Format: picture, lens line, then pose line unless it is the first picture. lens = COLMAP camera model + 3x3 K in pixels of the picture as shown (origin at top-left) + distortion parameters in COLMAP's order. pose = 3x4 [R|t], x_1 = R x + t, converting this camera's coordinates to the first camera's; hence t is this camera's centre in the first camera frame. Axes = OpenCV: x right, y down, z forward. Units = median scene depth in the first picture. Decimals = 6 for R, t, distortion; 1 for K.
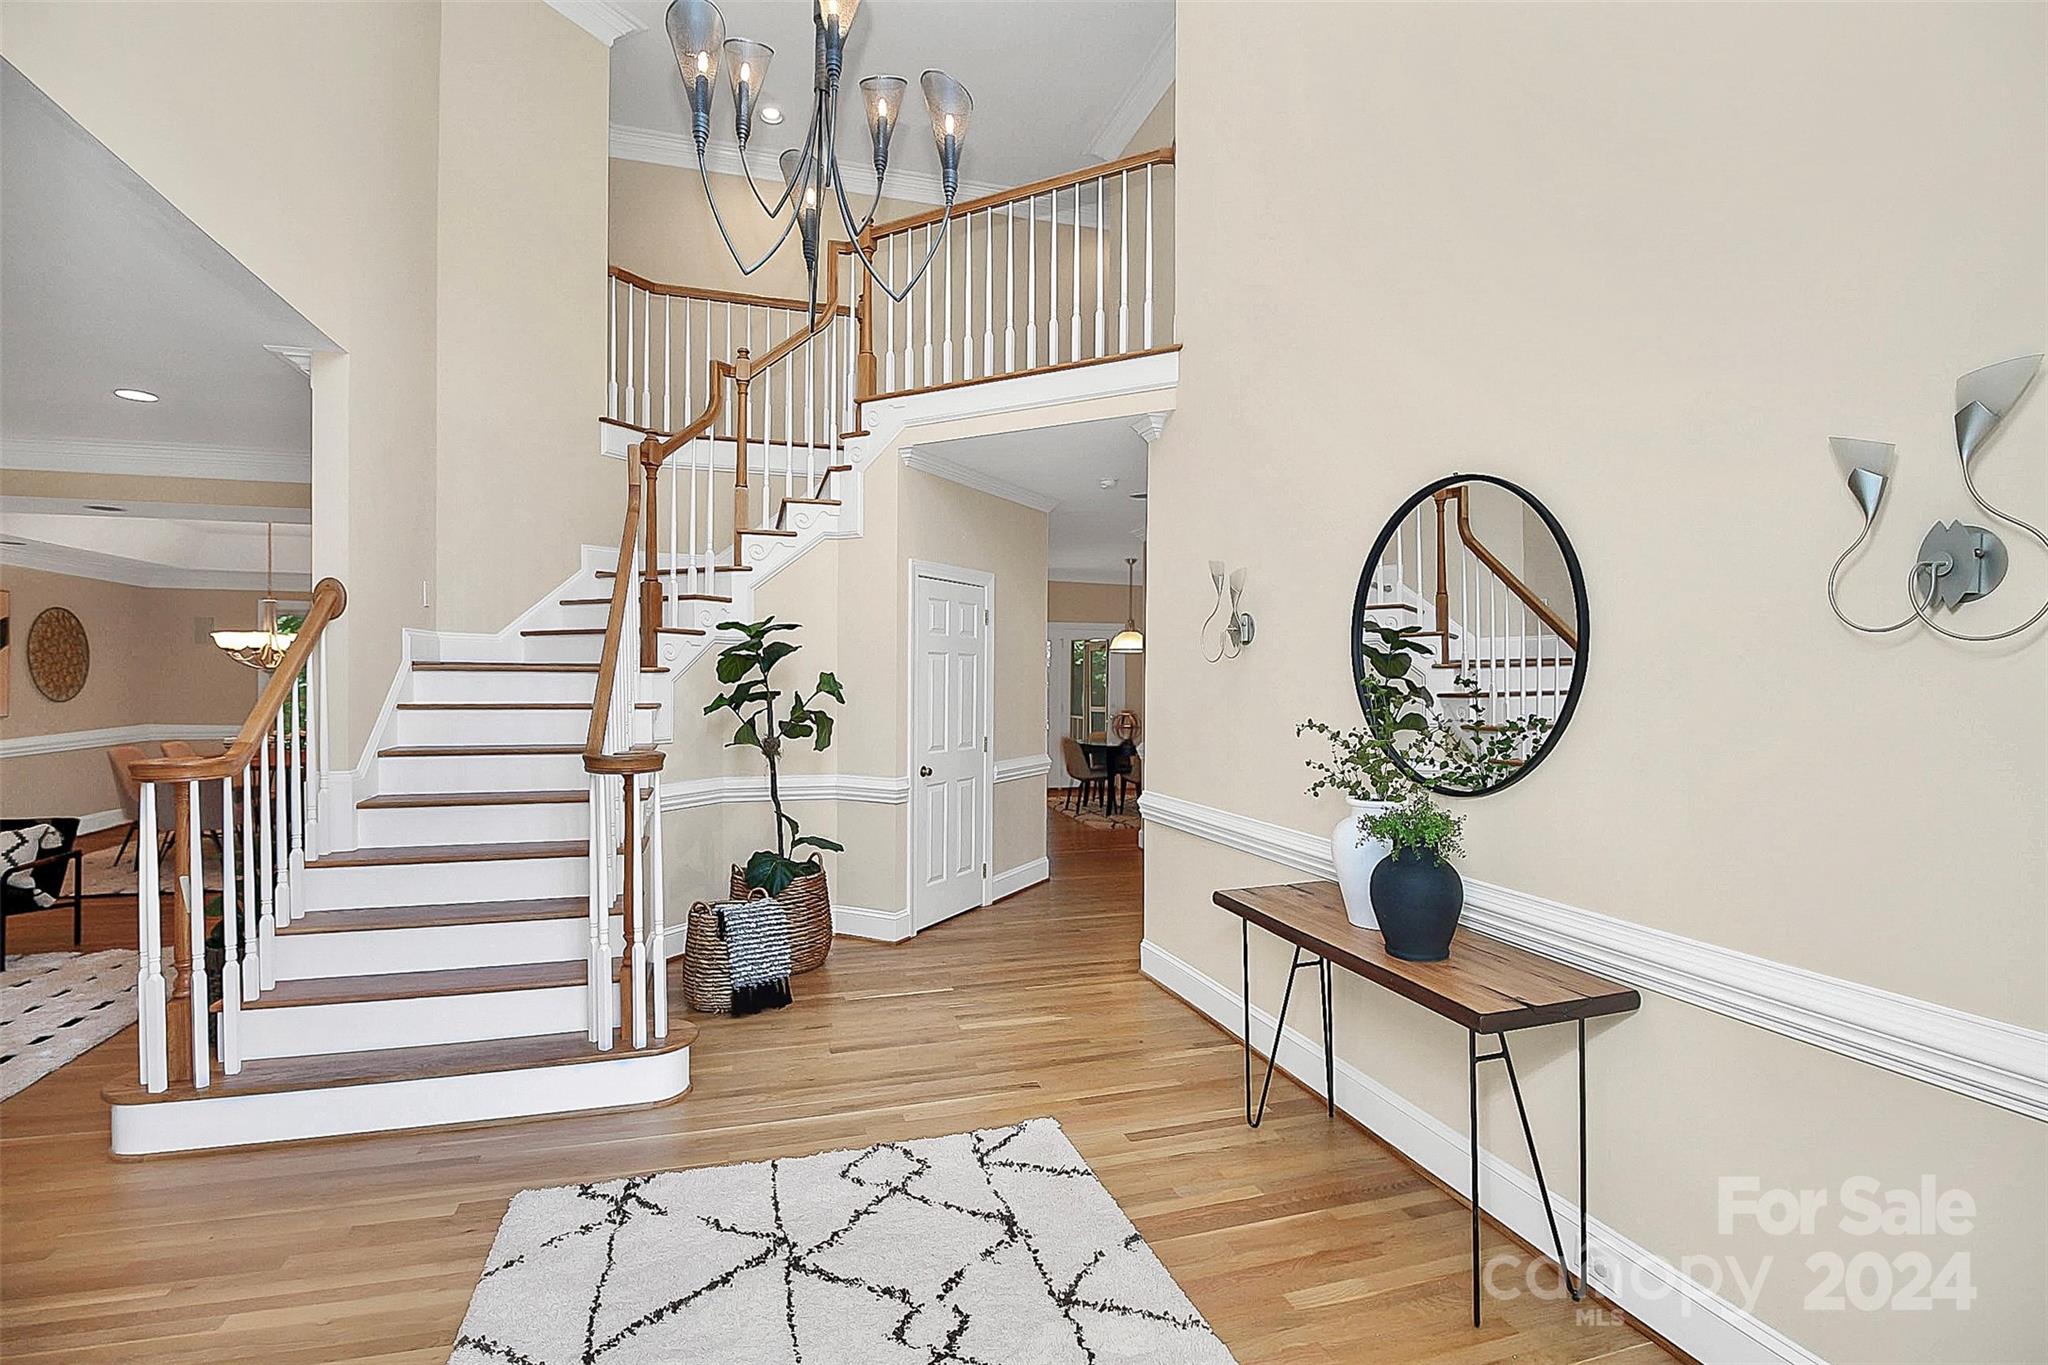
lens RADIAL K [[968.5, 0, 1028.6], [0, 968.5, 672.4], [0, 0, 1]] dist [0.006252, -0.013536]
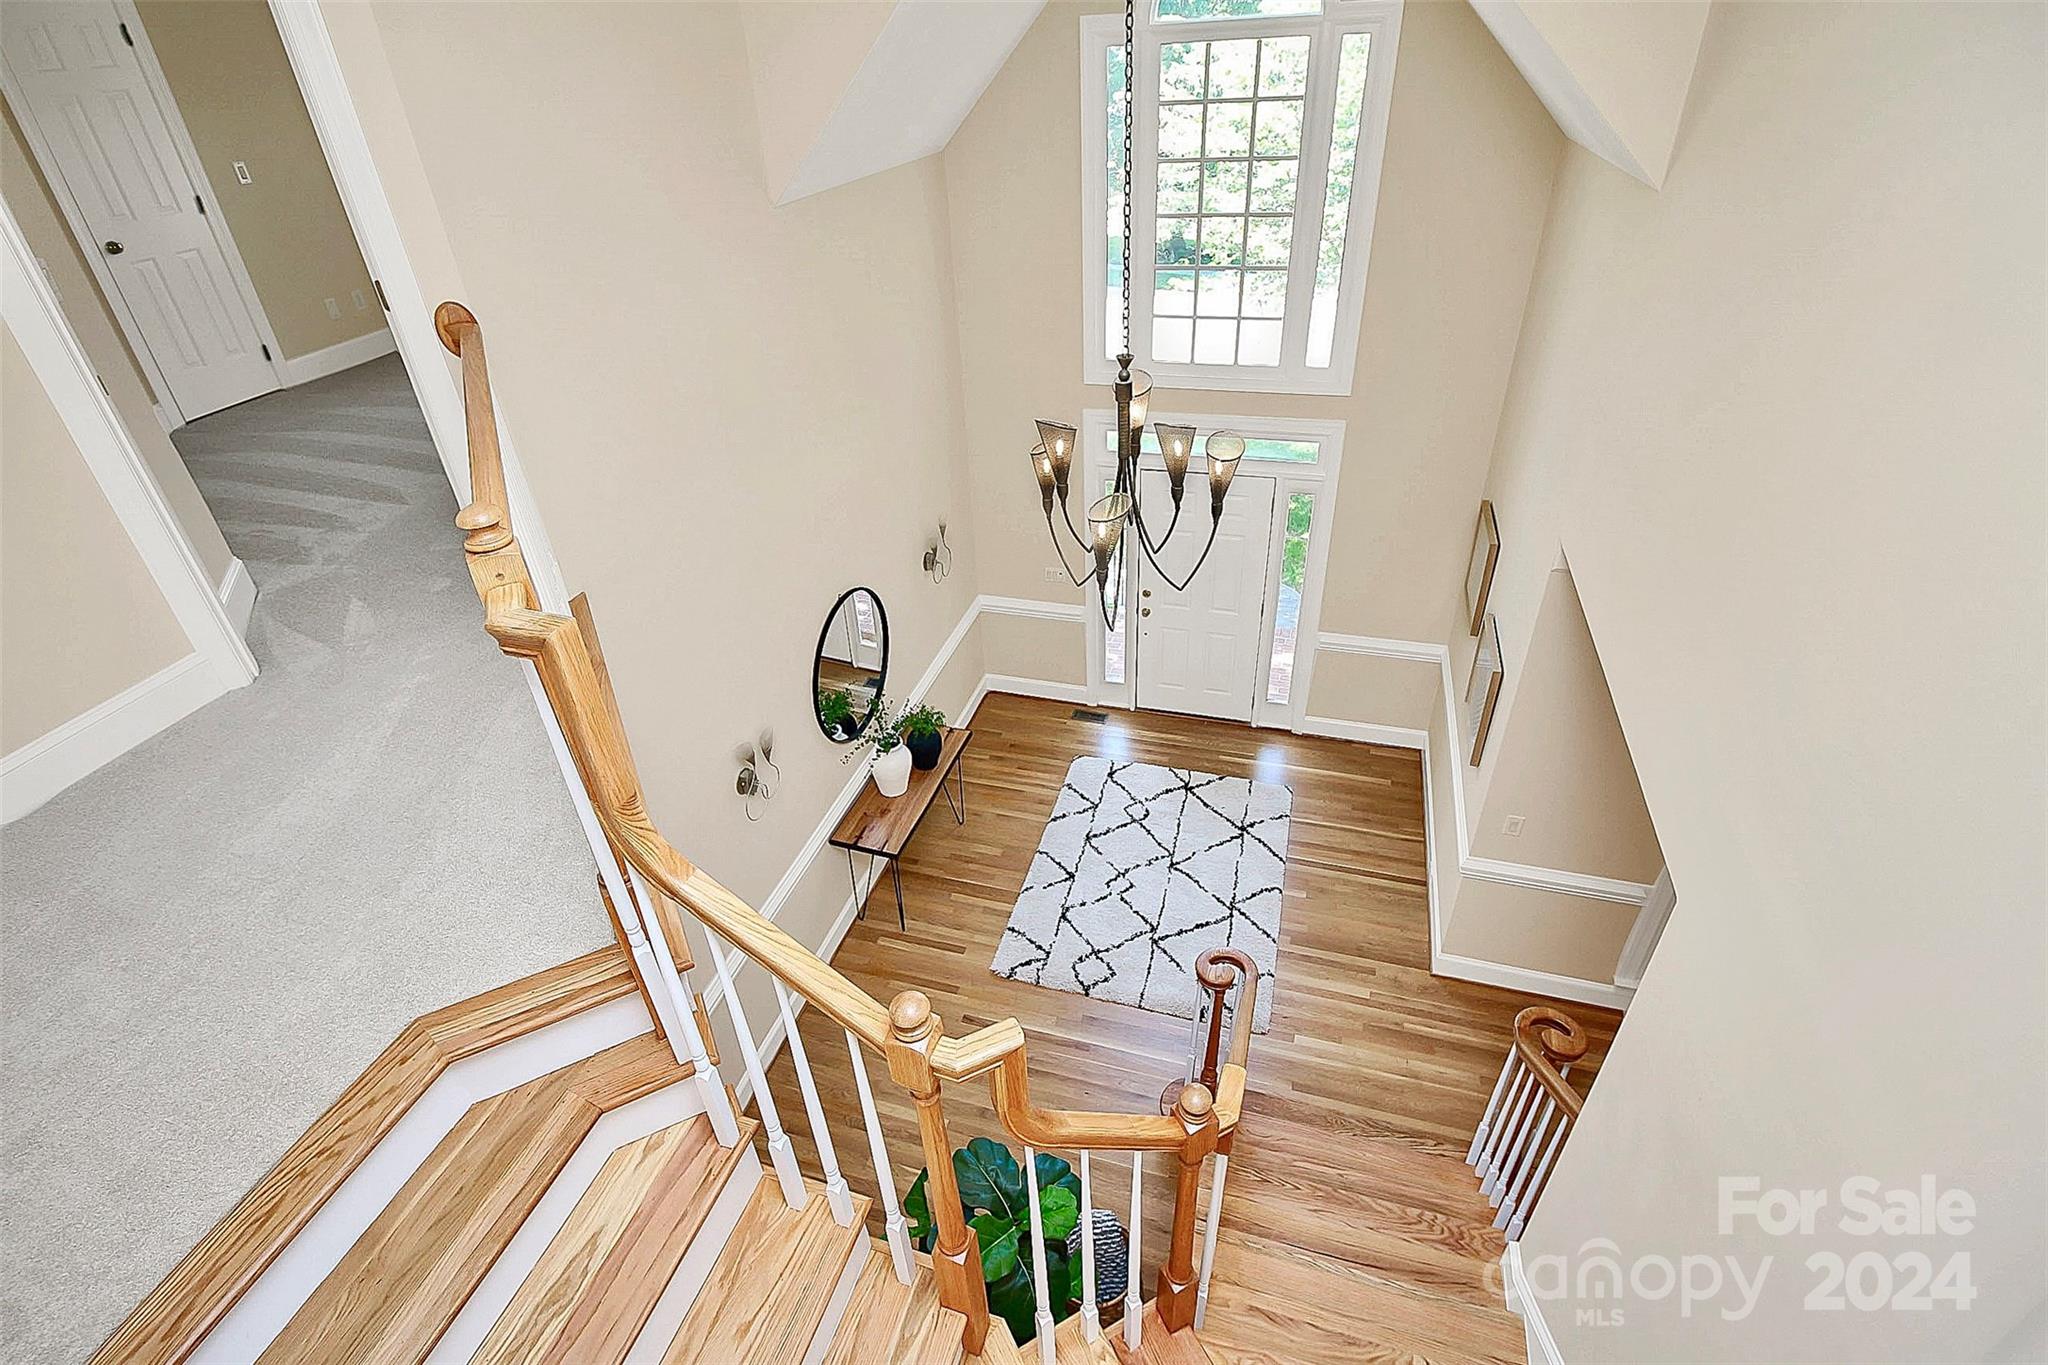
lens RADIAL K [[968.5, 0, 1028.6], [0, 968.5, 672.4], [0, 0, 1]] dist [0.006252, -0.013536]
pose [[-0.826444, -0.287226, 0.484242, -1.004409], [0.032332, 0.834452, 0.550131, -1.330211], [-0.562089, 0.470309, -0.680342, 2.597103]]
